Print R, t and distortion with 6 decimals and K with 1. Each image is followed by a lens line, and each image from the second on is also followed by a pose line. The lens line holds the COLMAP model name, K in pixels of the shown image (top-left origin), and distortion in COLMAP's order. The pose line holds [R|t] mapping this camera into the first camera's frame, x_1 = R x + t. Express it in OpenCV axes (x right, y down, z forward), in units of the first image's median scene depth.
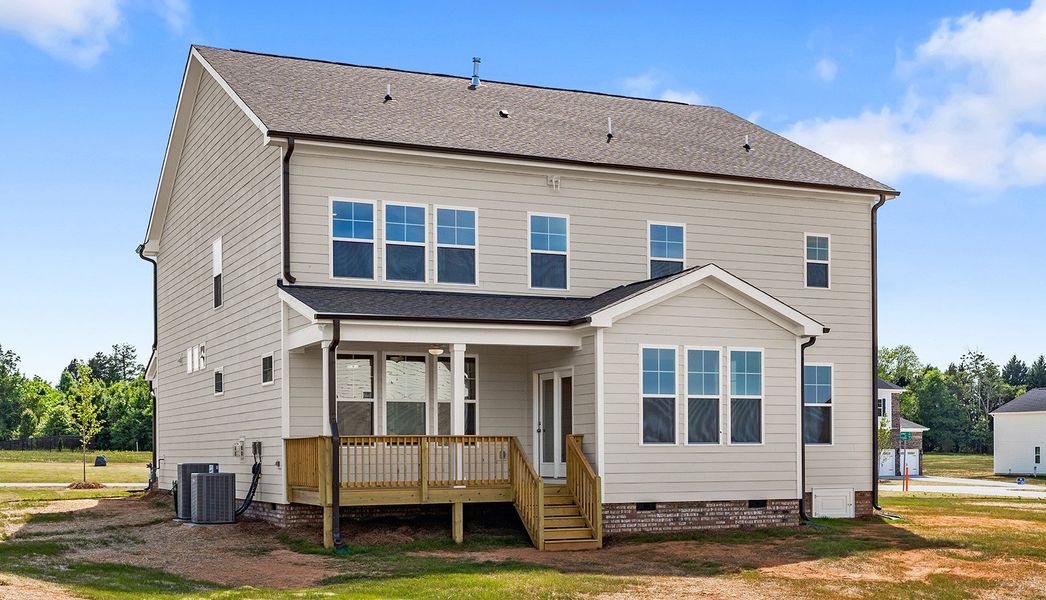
lens RADIAL K [[1305.8, 0, 523.0], [0, 1305.8, 300.0], [0, 0, 1]] dist [0.004443, 0.001578]
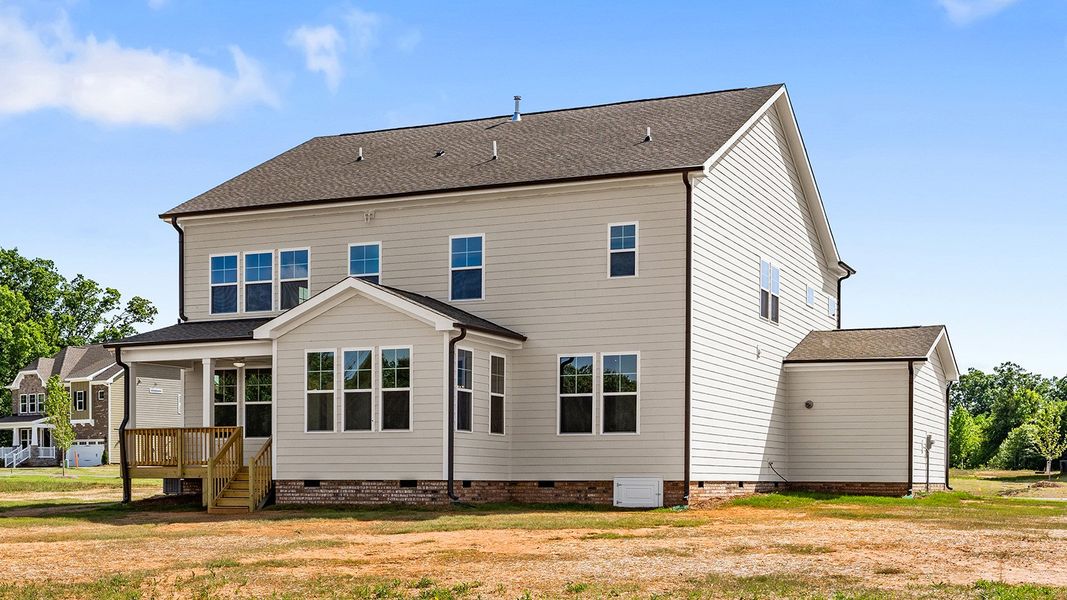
lens RADIAL K [[1393.4, 0, 533.5], [0, 1393.4, 300.0], [0, 0, 1]] dist [-0.004632, -0.007122]
pose [[0.671317, -0.089003, -0.735807, 1.157750], [0.079463, 0.995684, -0.047938, 0.065043], [0.736898, -0.026288, 0.675493, 0.274618]]
